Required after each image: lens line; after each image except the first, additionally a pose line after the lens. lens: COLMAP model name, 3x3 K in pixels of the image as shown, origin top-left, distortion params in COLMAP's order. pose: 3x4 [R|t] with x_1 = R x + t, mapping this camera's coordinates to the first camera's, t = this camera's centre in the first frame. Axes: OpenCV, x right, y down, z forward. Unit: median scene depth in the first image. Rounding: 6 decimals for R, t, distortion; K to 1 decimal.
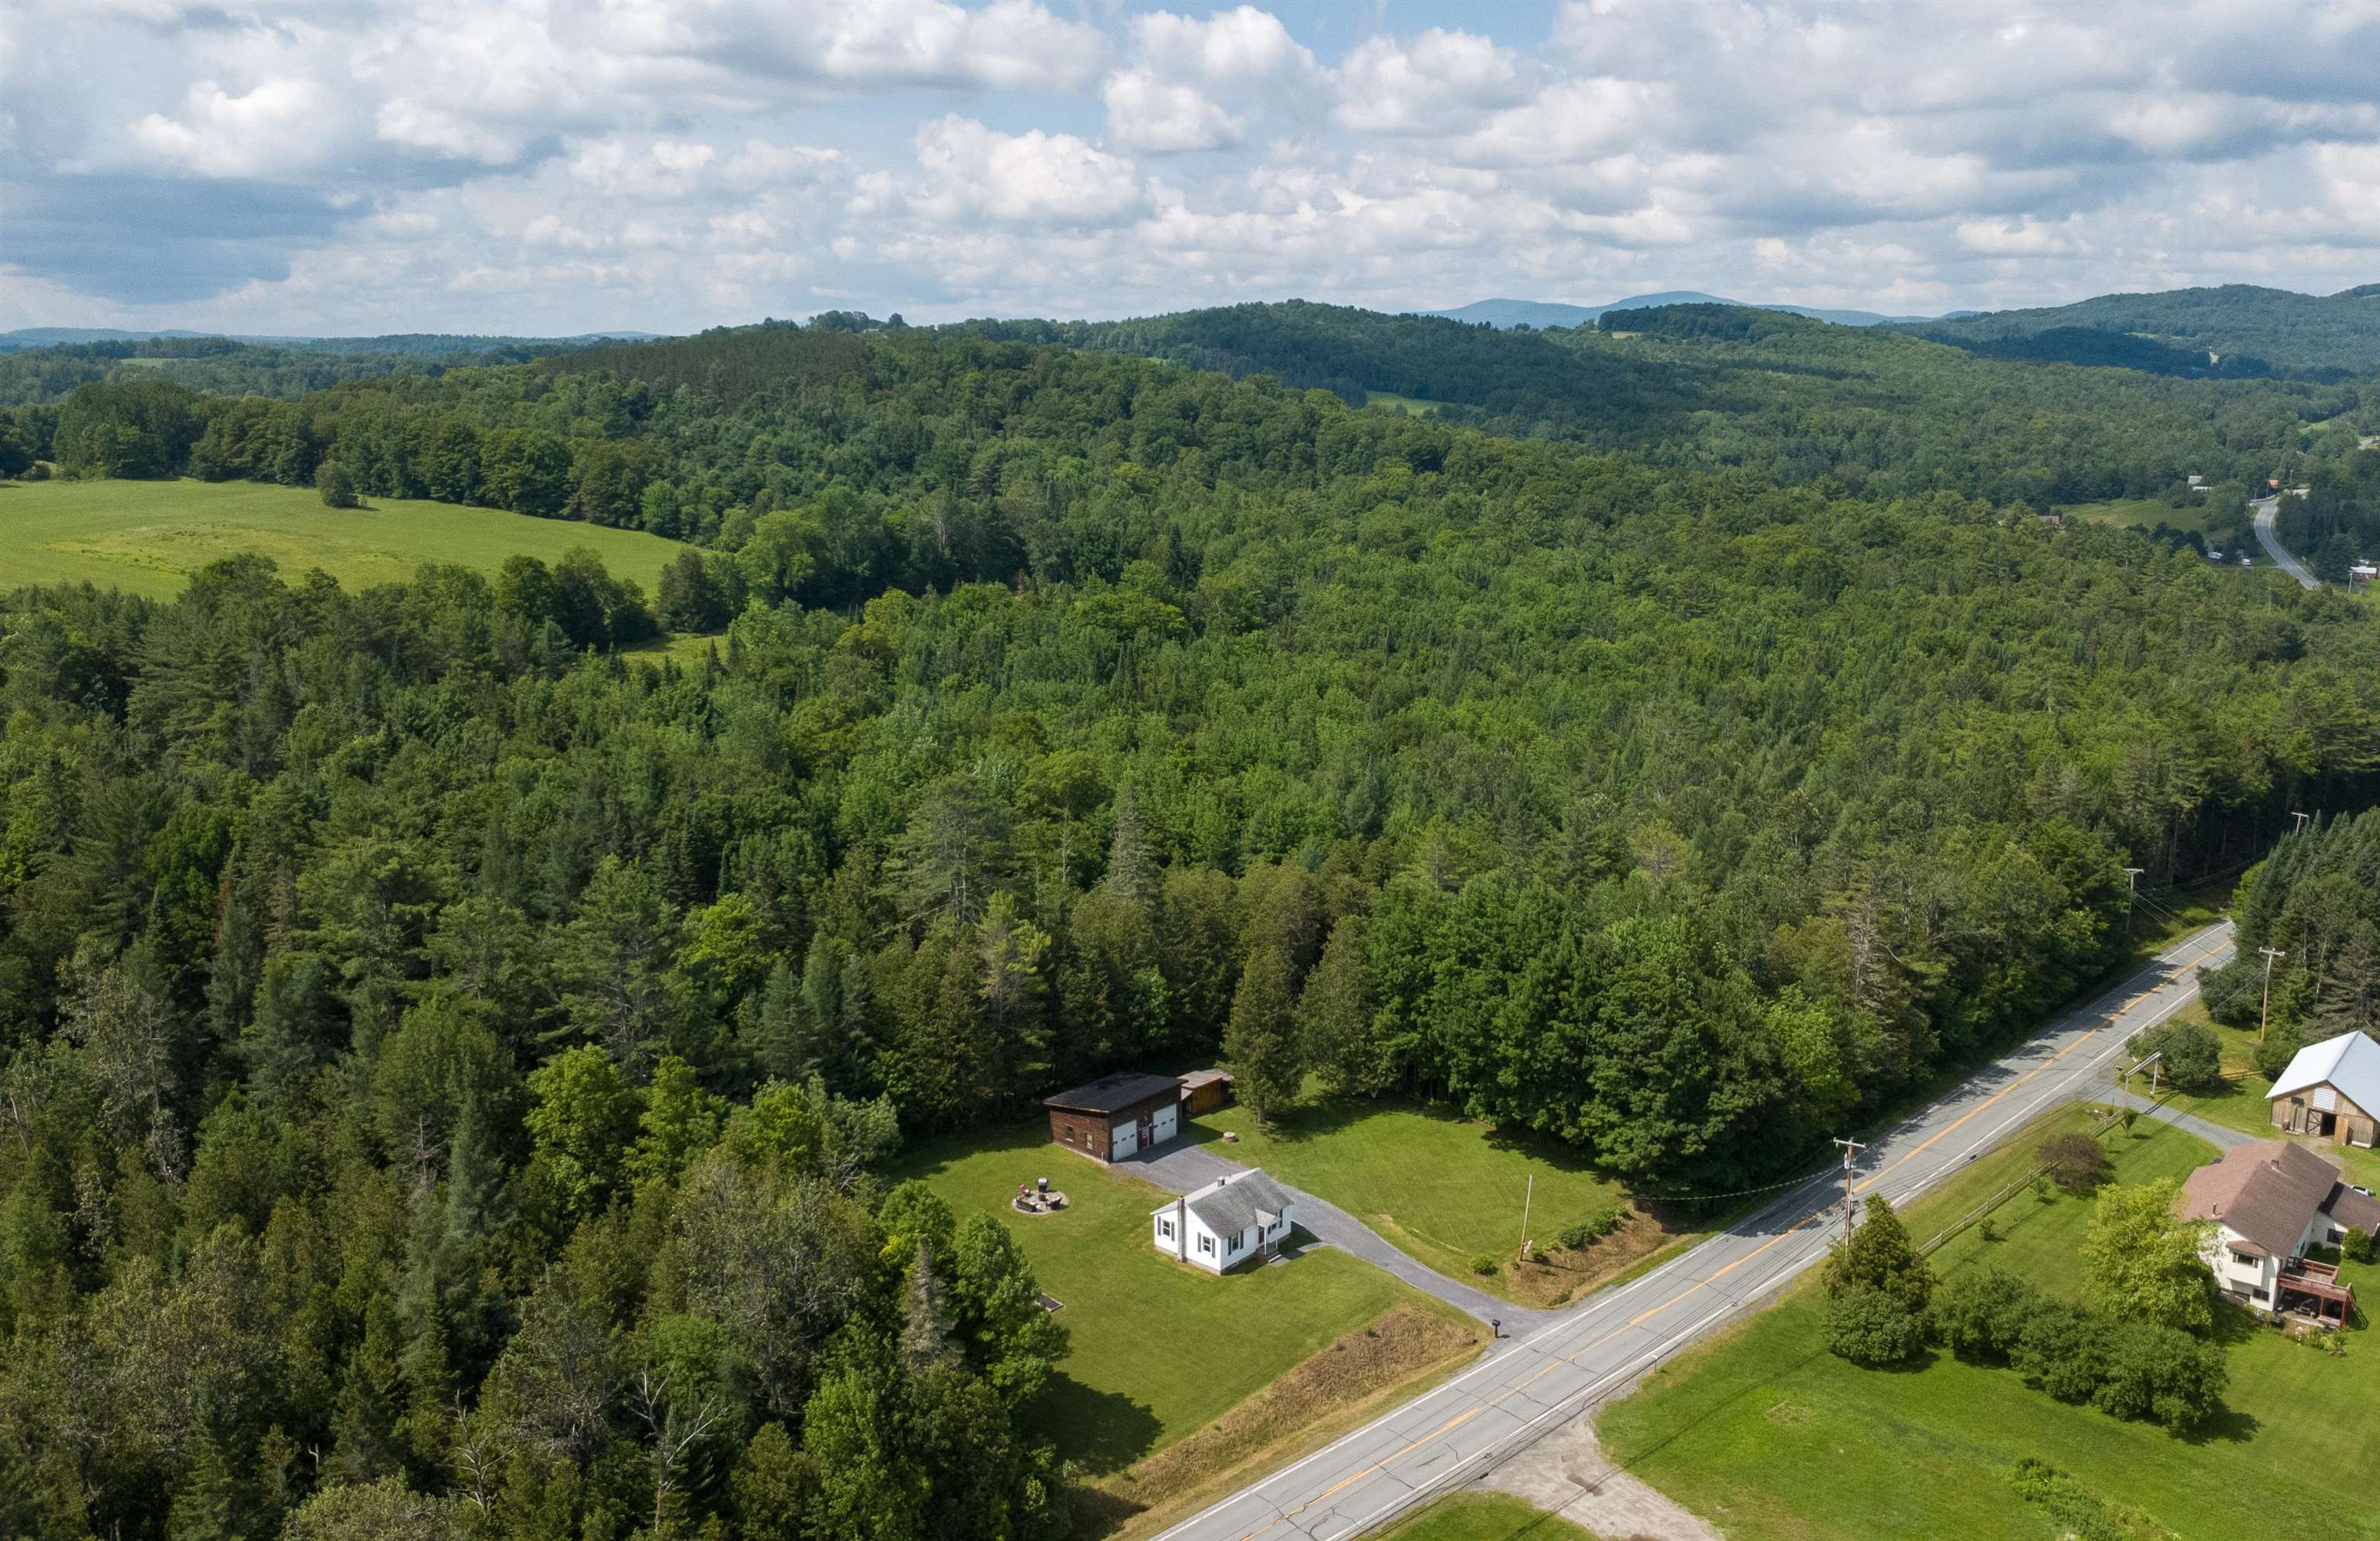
lens RADIAL K [[1753.6, 0, 1190.0], [0, 1753.6, 770.5], [0, 0, 1]] dist [-0.000947, -0.001057]
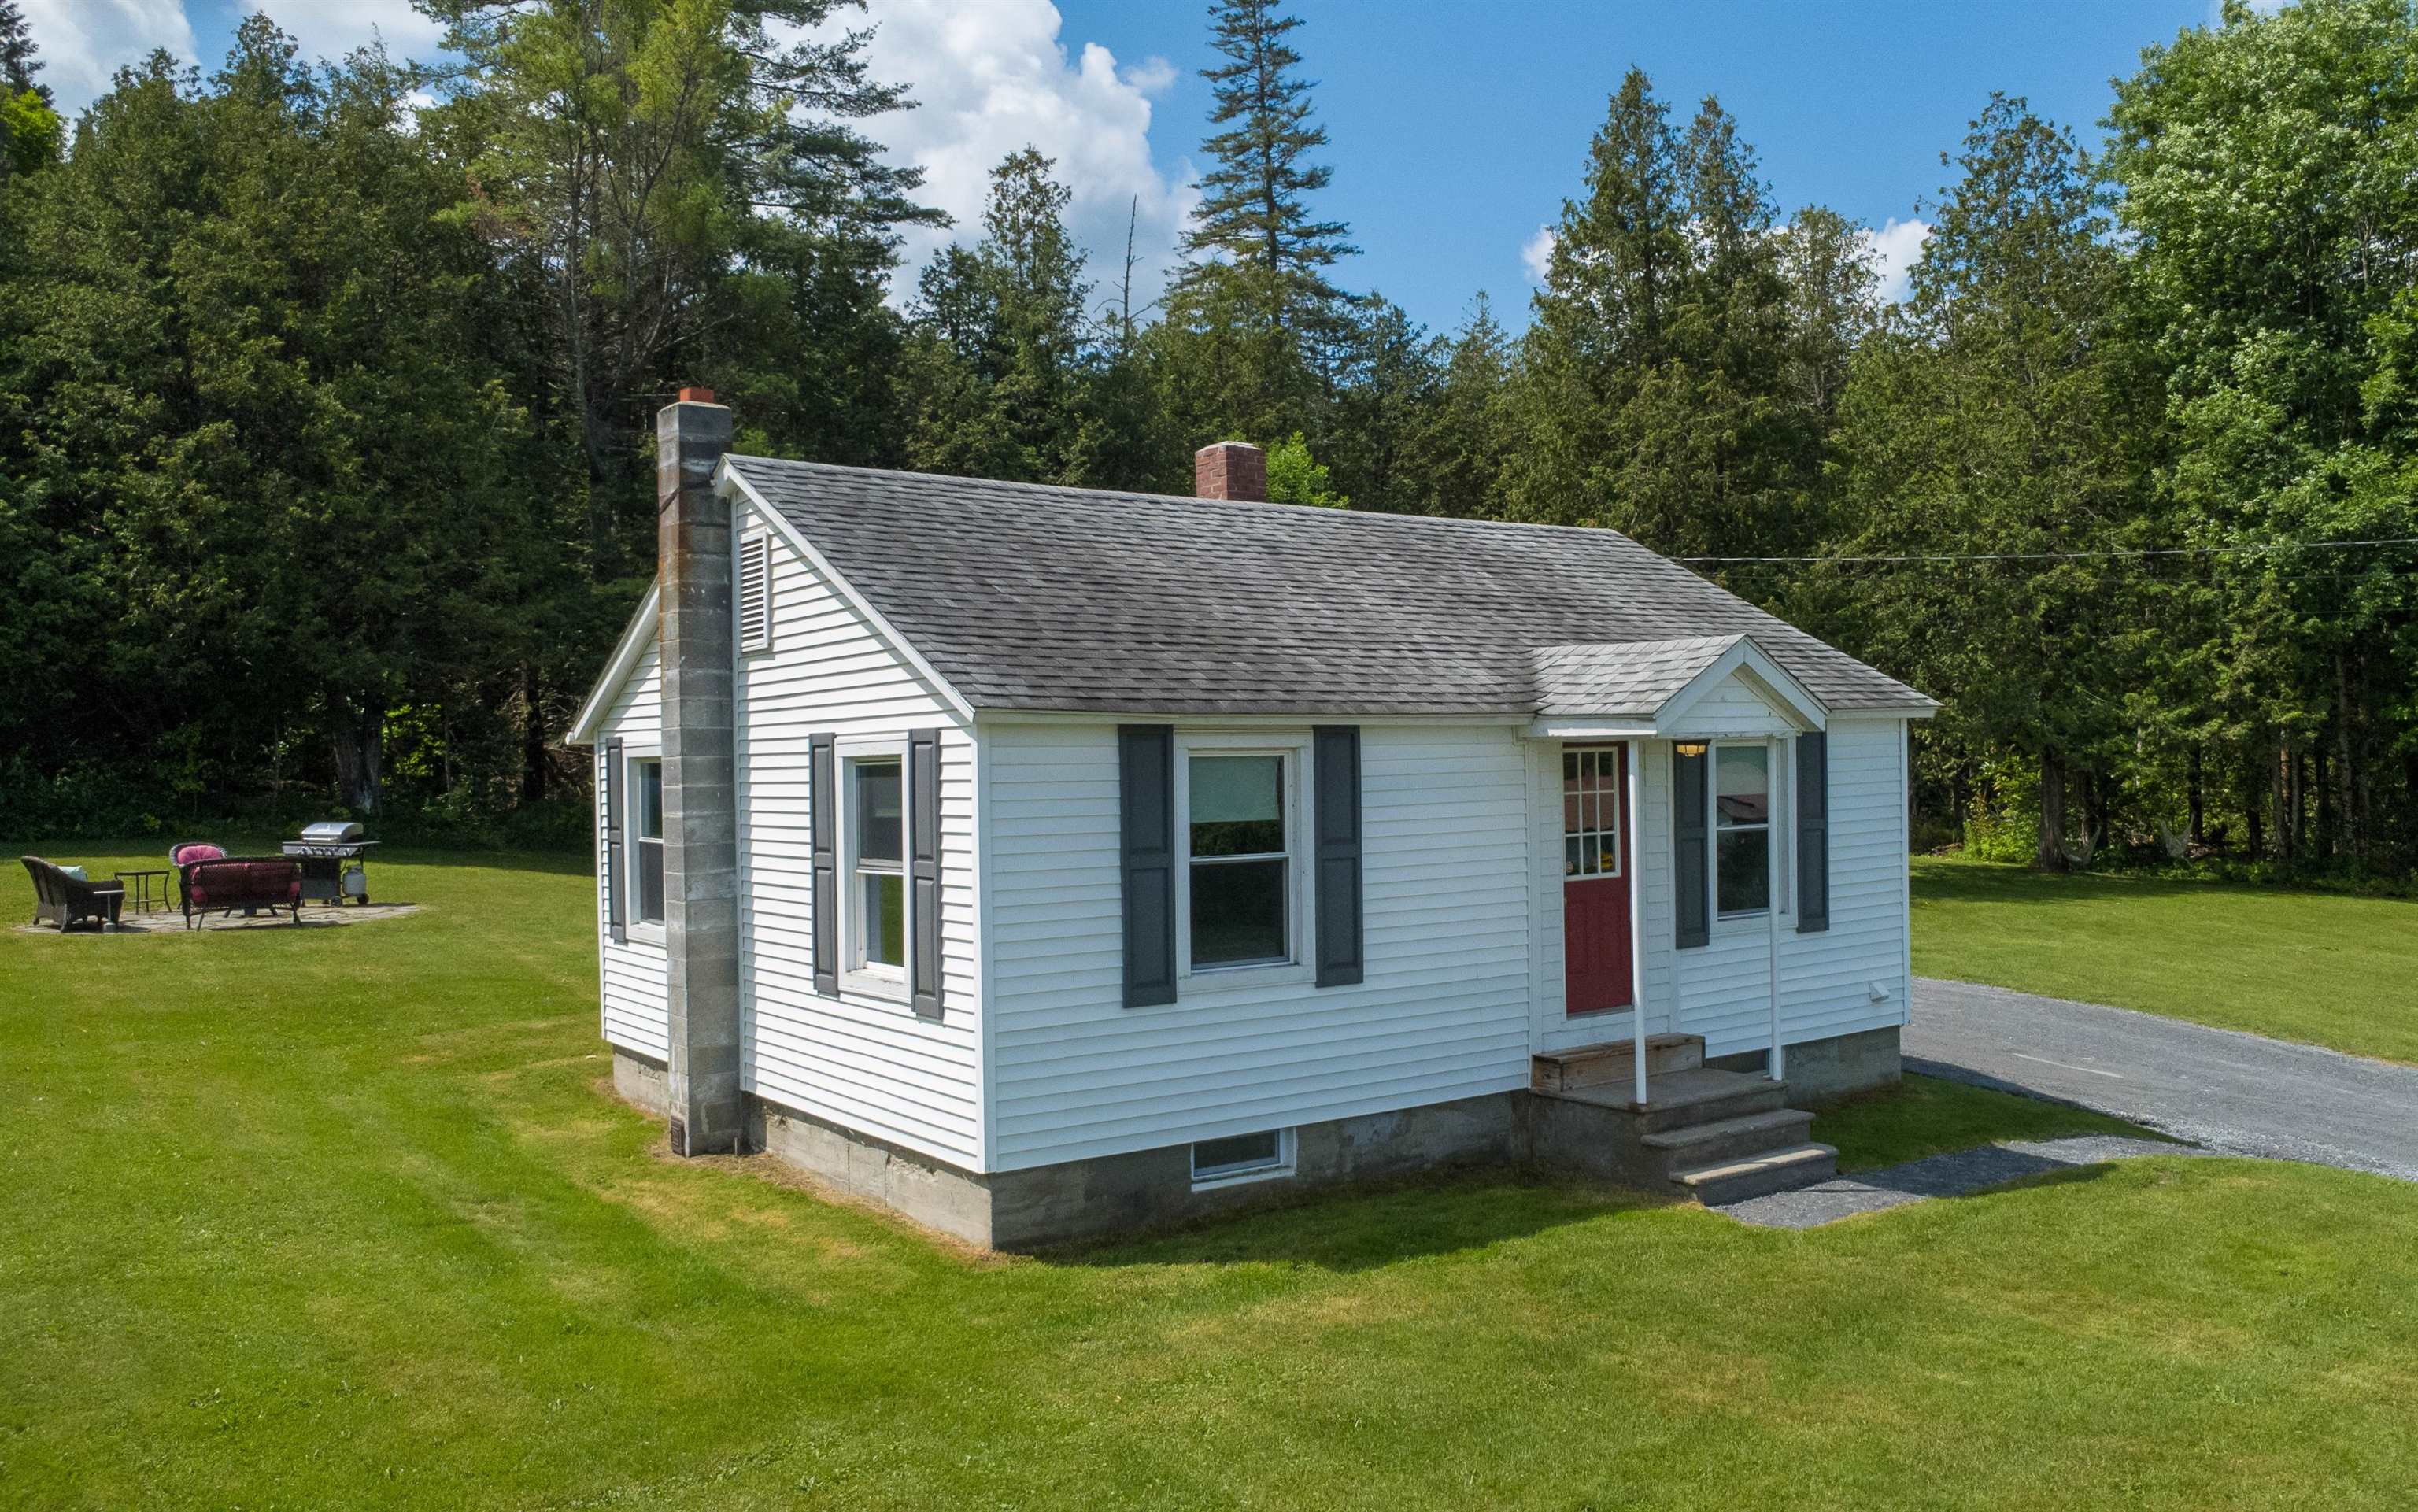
lens RADIAL K [[1869.1, 0, 1258.5], [0, 1869.1, 758.4], [0, 0, 1]] dist [0.005571, -0.008086]
pose [[0.980465, -0.002291, -0.196682, 0.041045], [-0.034452, 0.982473, -0.183192, 0.266481], [0.193654, 0.186390, 0.963201, 0.872837]]
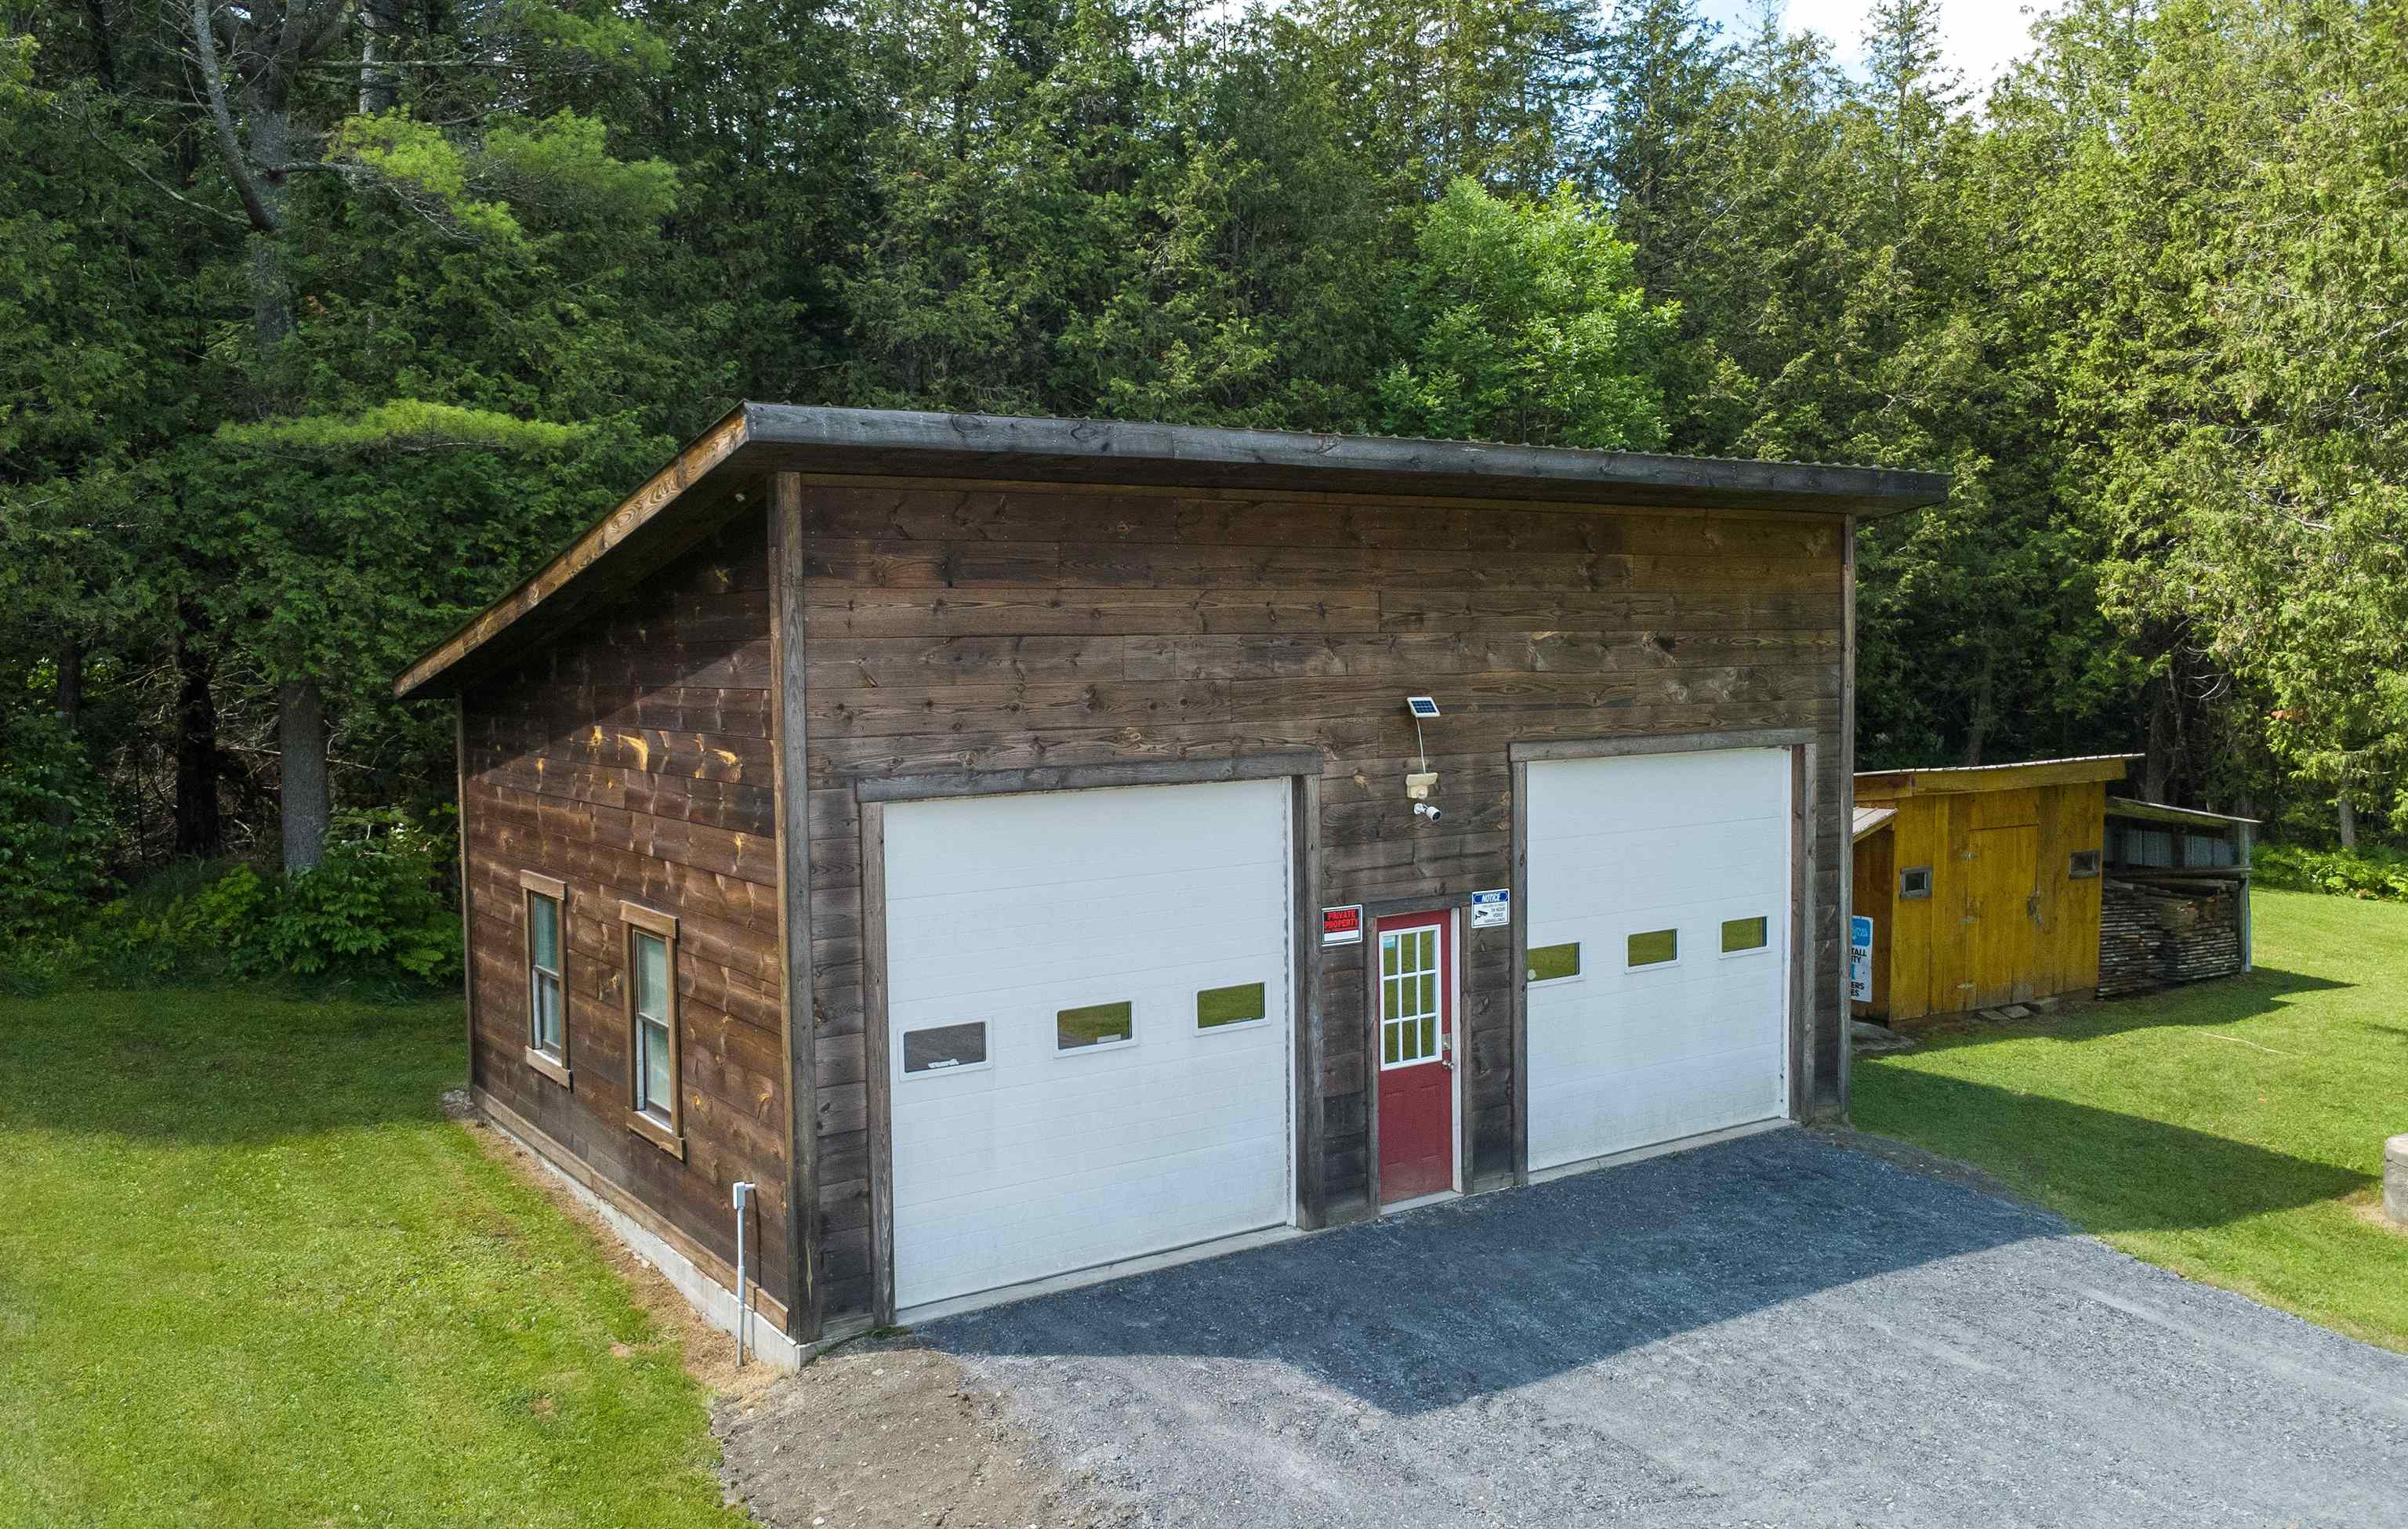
lens RADIAL K [[1958.3, 0, 1171.7], [0, 1958.3, 764.8], [0, 0, 1]] dist [0.011052, 0.004987]
pose [[0.976889, 0.011539, -0.213437, -0.019215], [-0.039416, 0.991142, -0.126821, 0.228877], [0.210083, 0.132303, 0.968690, 1.006884]]
